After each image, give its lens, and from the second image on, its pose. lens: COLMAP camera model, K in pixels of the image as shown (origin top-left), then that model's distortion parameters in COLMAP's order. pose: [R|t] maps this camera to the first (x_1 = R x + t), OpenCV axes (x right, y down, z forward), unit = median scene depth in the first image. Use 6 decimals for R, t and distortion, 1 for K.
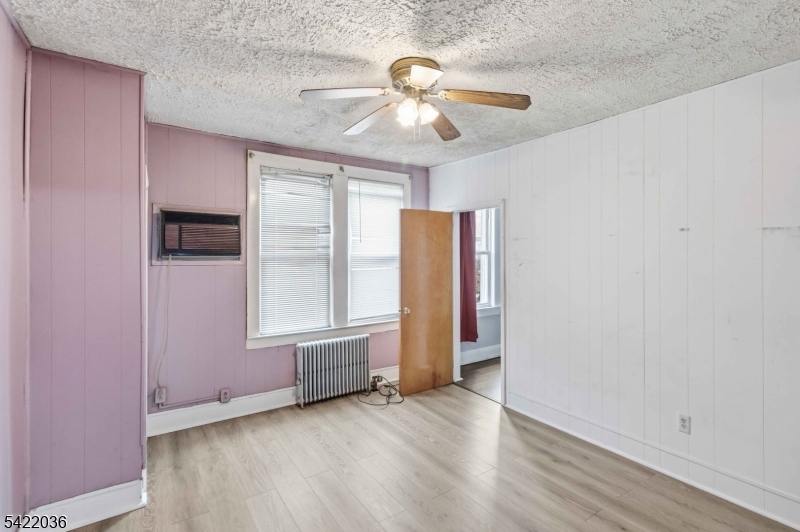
lens RADIAL K [[375.7, 0, 402.5], [0, 375.7, 255.0], [0, 0, 1]] dist [-0.000160, -0.001025]
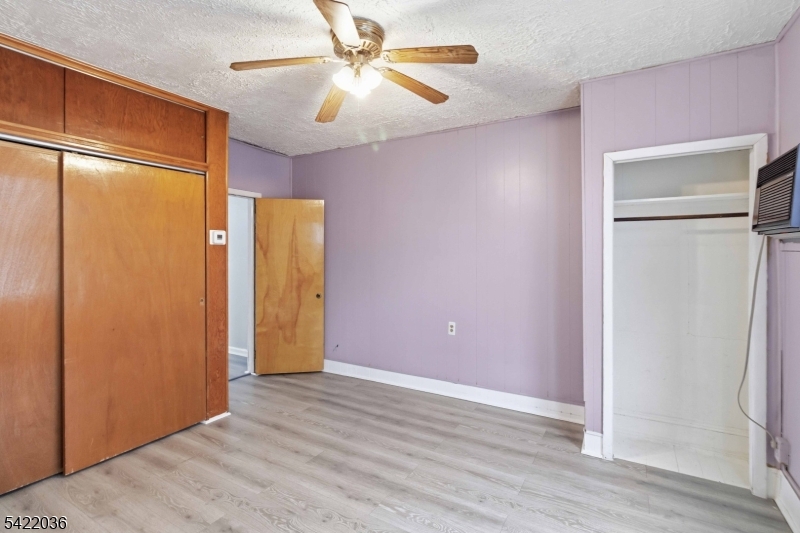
lens RADIAL K [[375.7, 0, 402.5], [0, 375.7, 255.5], [0, 0, 1]] dist [-0.000160, -0.001025]
pose [[-0.911103, 0.004941, -0.412148, 0.270842], [0.002253, 0.999973, 0.007006, 0.038792], [0.412172, 0.005455, -0.911090, 1.636796]]
